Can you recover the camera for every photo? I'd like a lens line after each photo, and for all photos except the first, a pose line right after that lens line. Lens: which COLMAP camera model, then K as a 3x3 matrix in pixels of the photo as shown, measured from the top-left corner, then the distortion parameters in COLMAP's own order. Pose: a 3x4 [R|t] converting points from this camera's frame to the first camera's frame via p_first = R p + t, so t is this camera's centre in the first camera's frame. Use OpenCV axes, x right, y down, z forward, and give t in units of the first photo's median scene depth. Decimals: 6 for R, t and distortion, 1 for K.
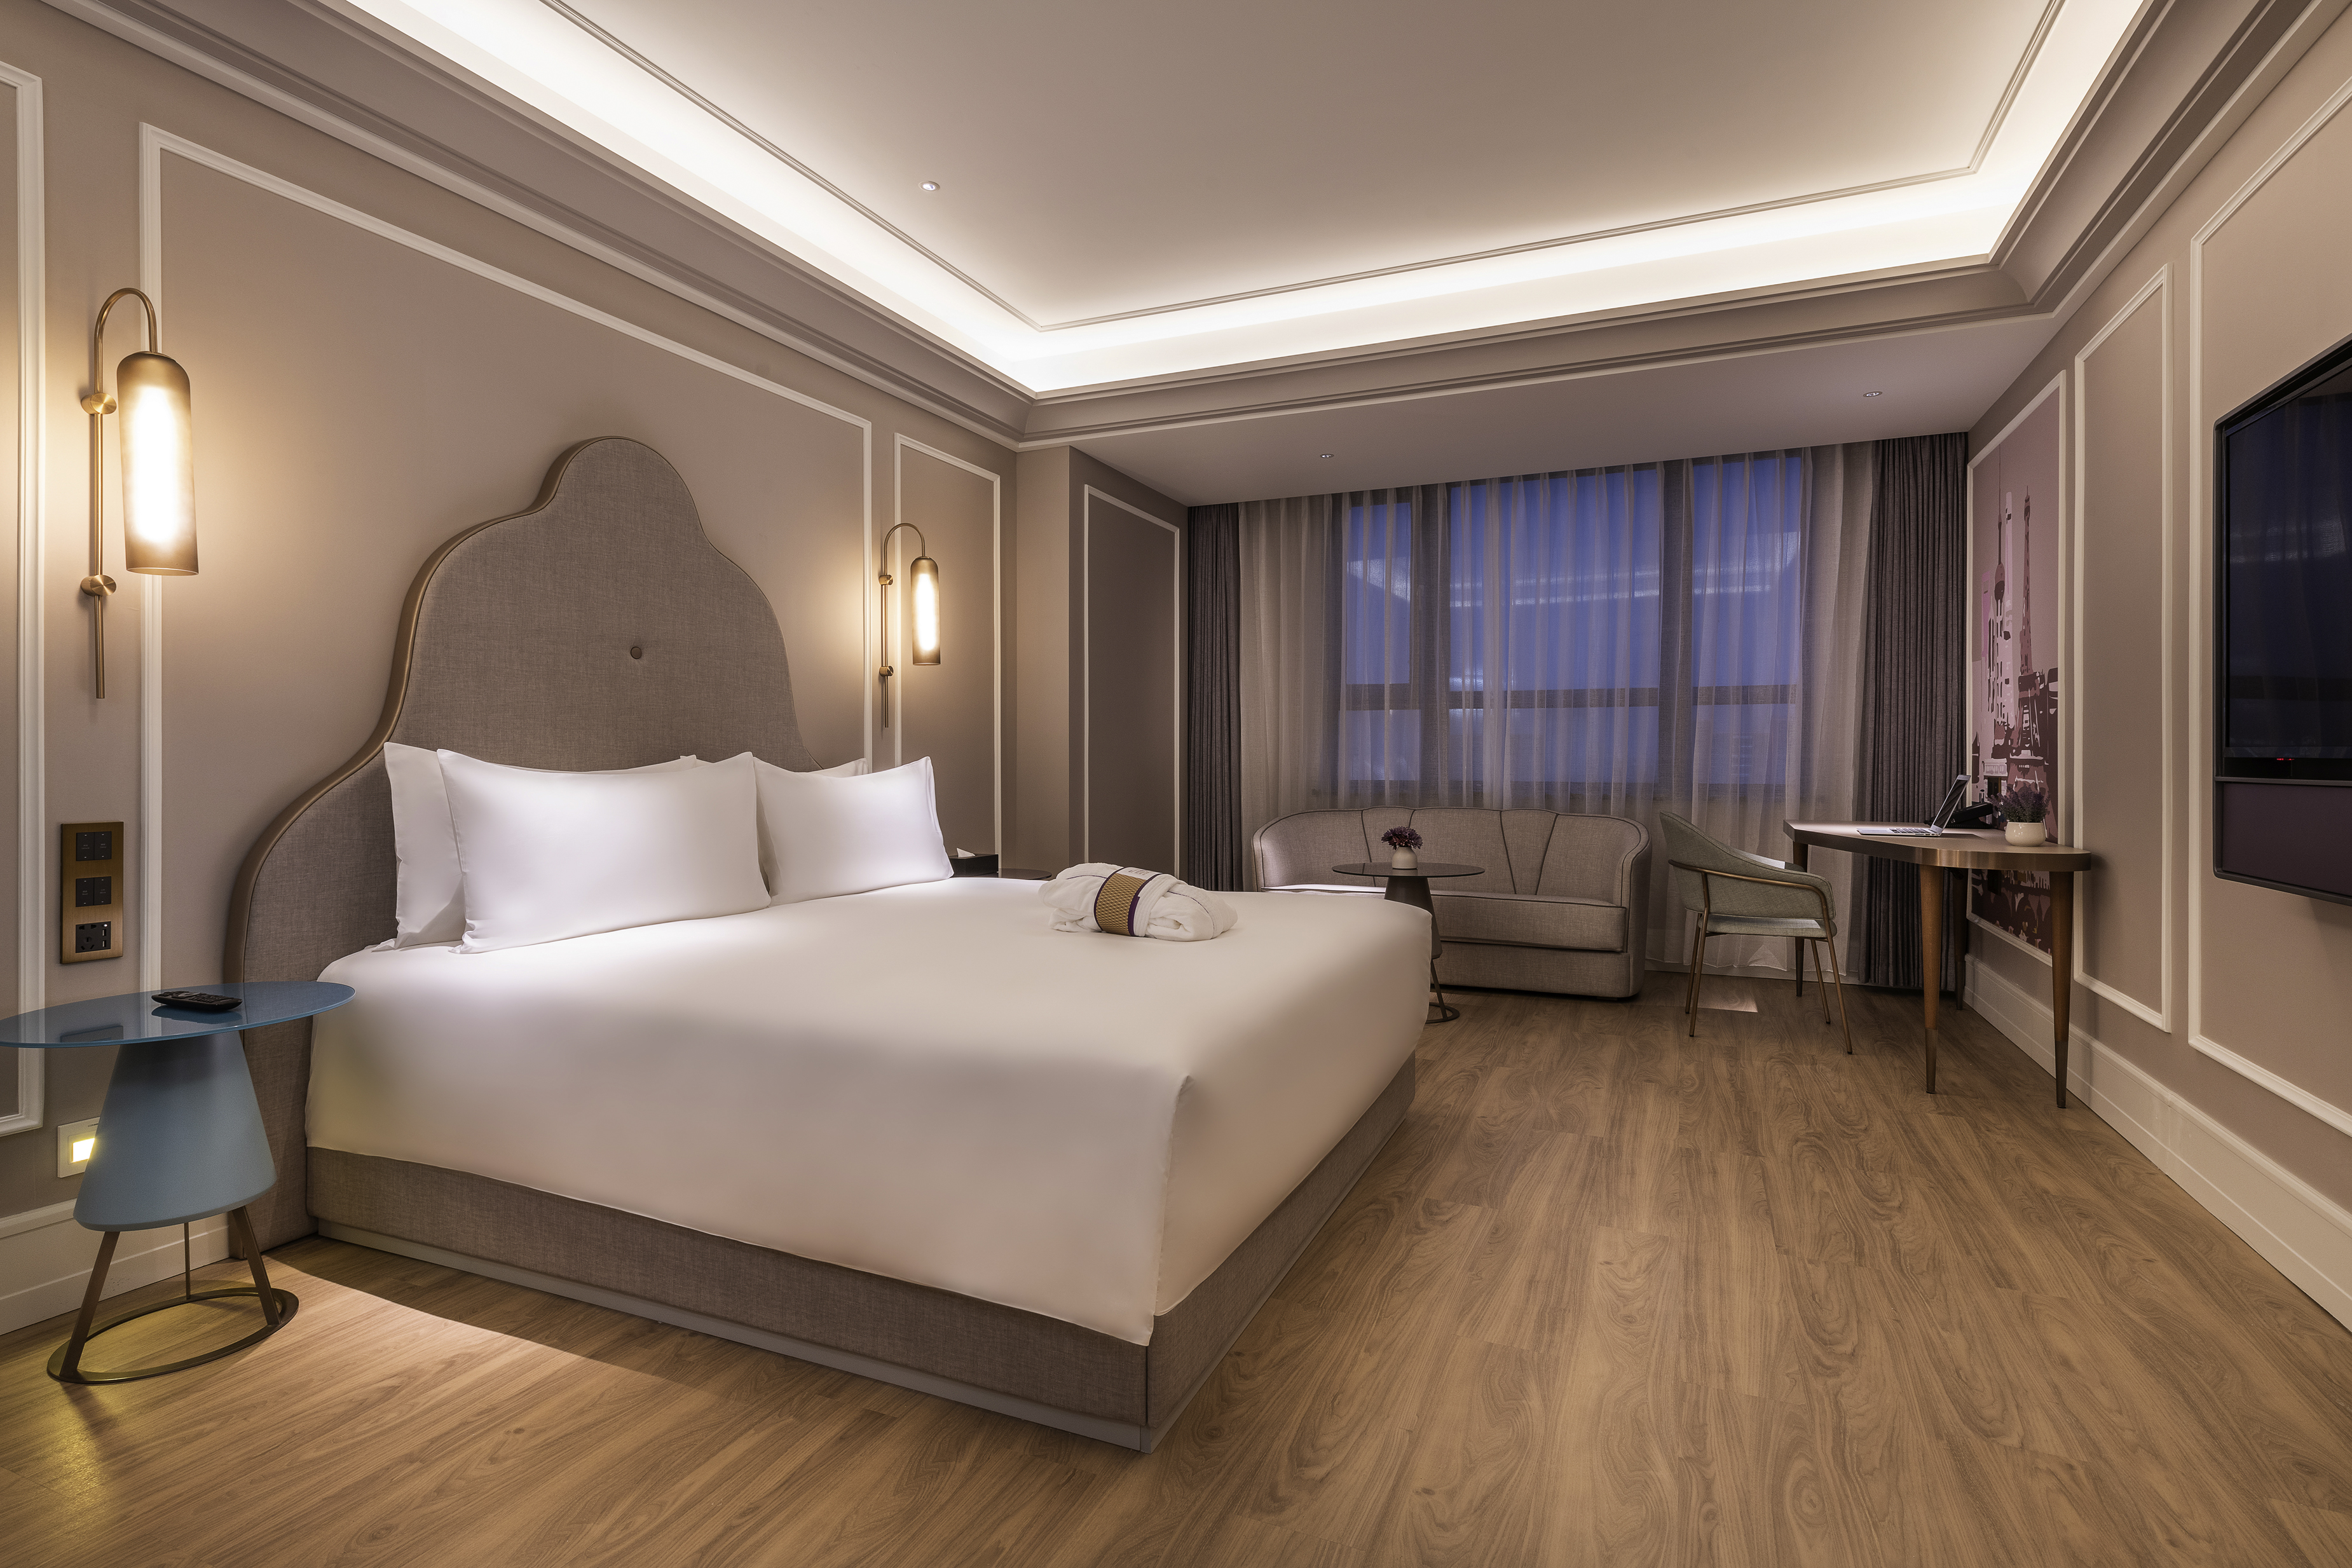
lens RADIAL K [[1155.5, 0, 1176.0], [0, 1155.5, 784.0], [0, 0, 1]] dist [0.004897, -0.000814]
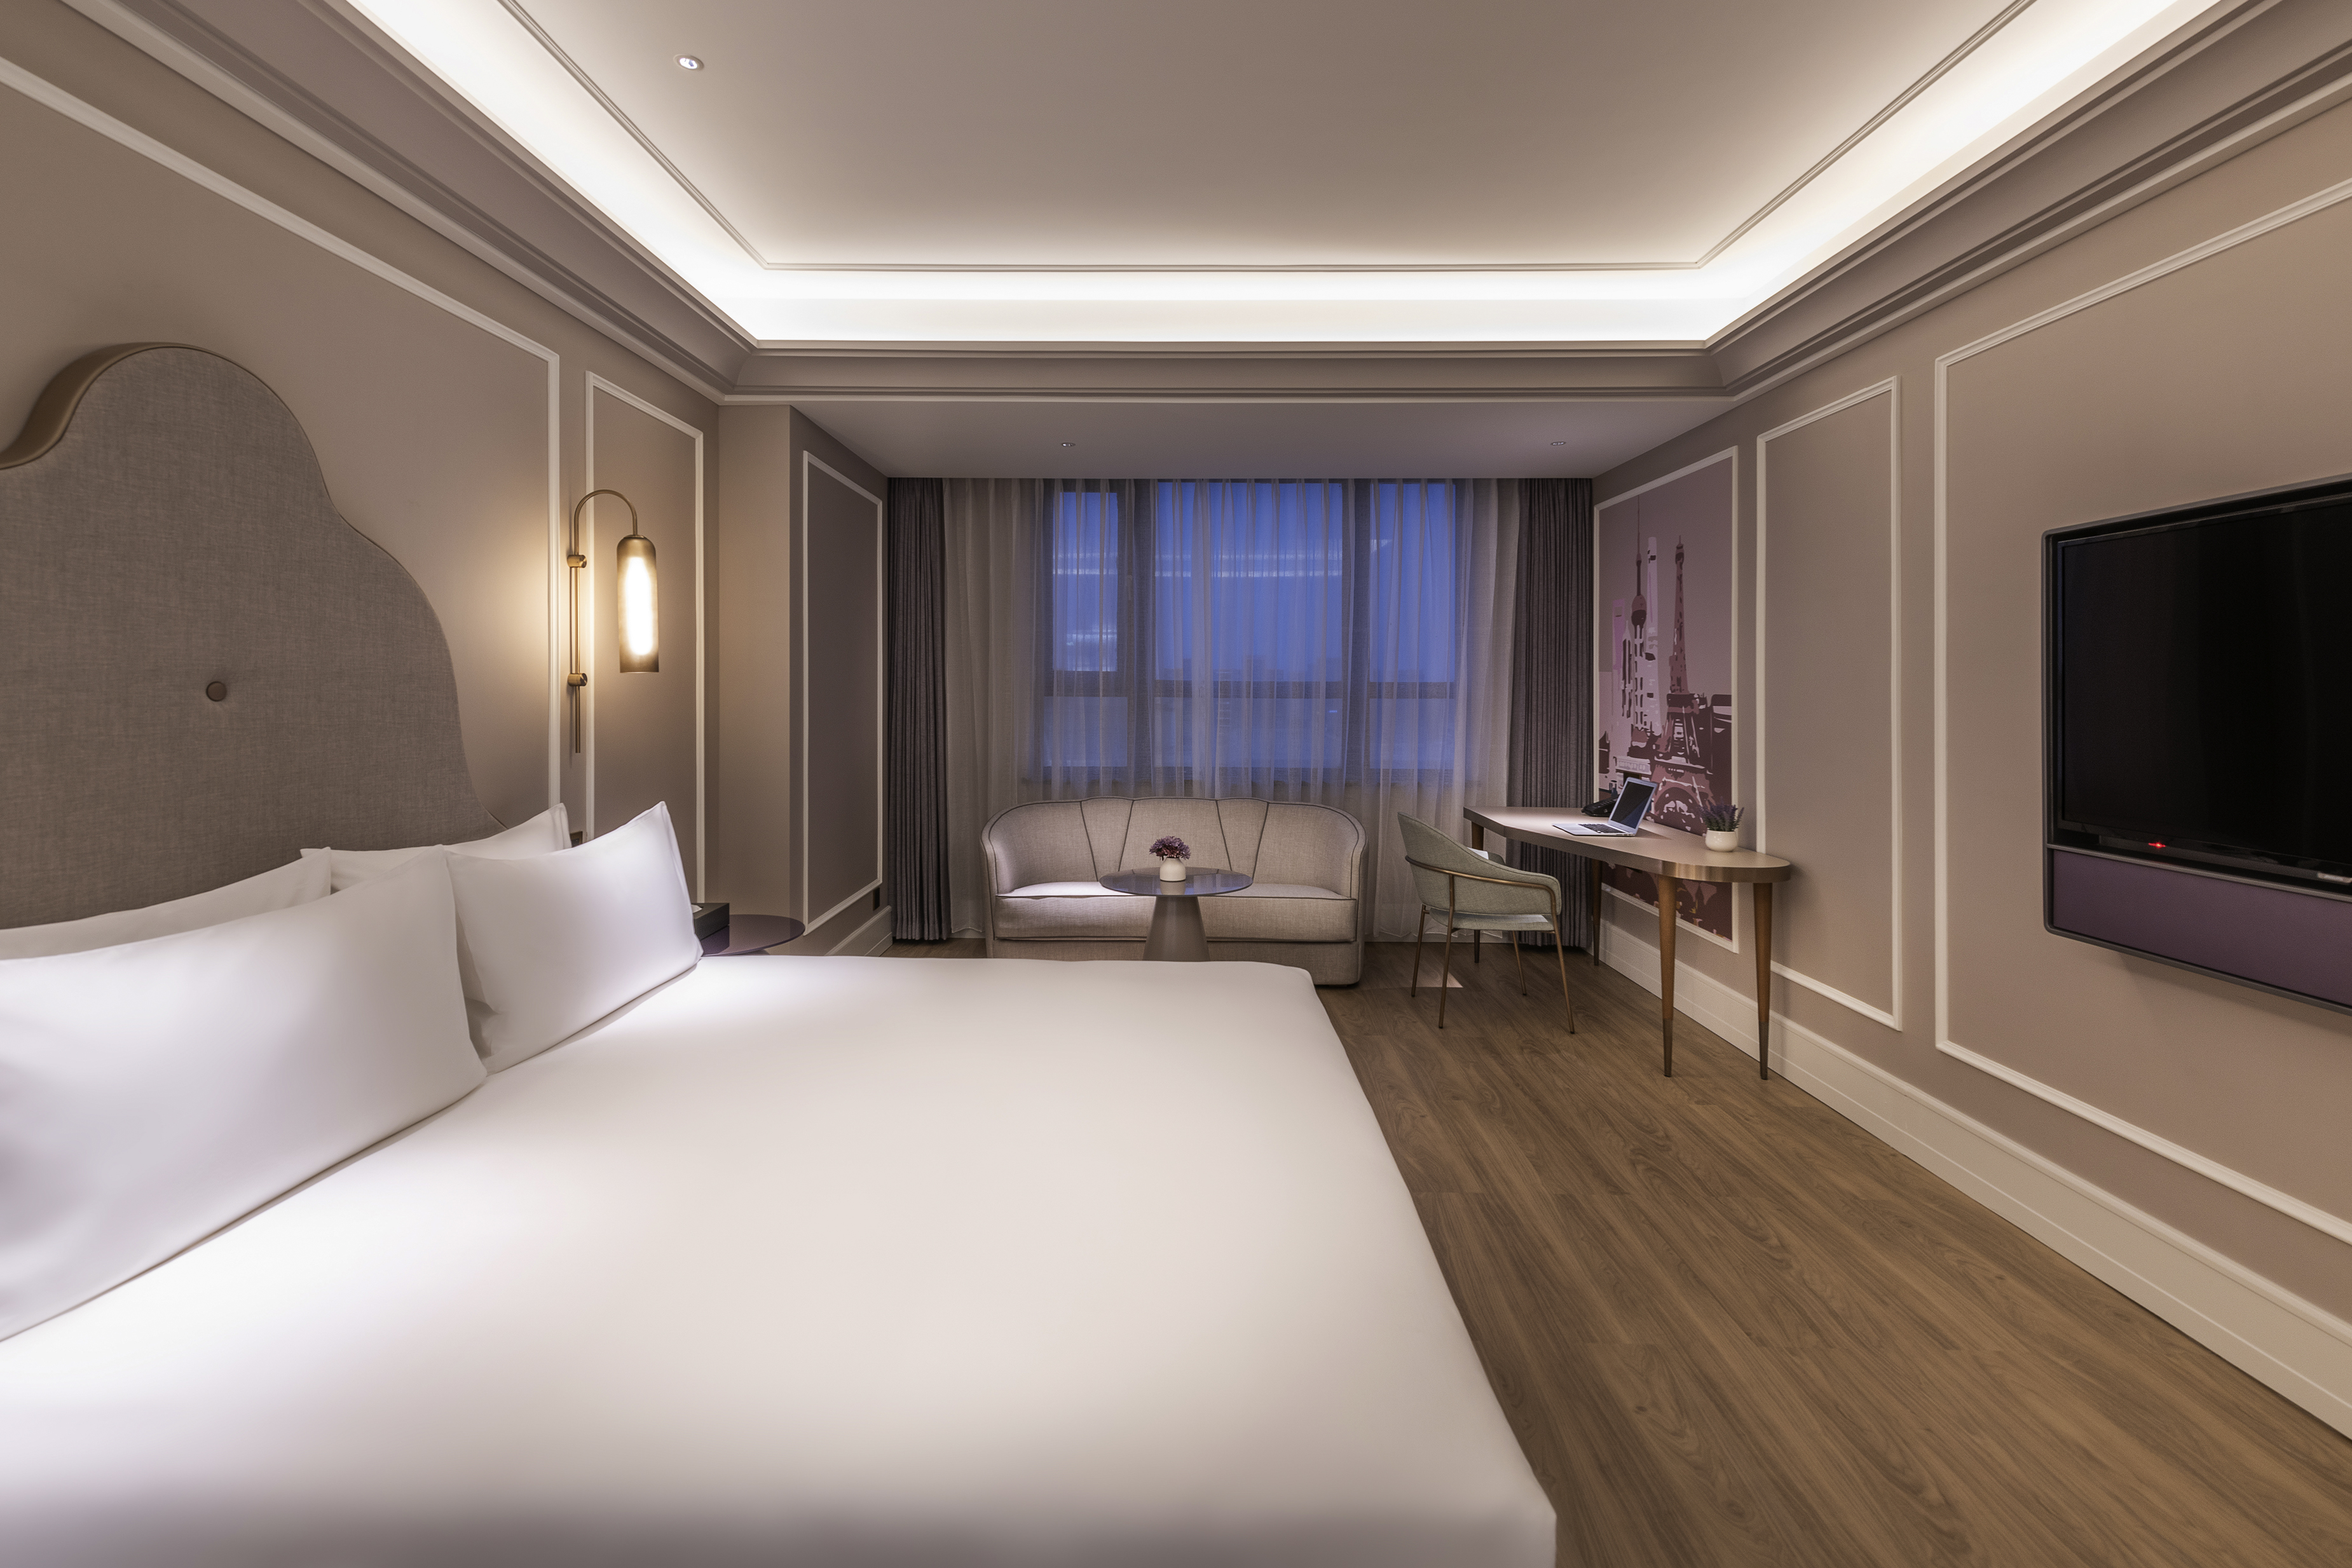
lens RADIAL K [[1035.9, 0, 1165.1], [0, 1035.9, 701.5], [0, 0, 1]] dist [0.019077, -0.008849]
pose [[0.920842, -0.000789, 0.389935, -0.161729], [0.003809, 0.999968, -0.006972, -0.077040], [-0.389917, 0.007905, 0.920816, 0.210169]]
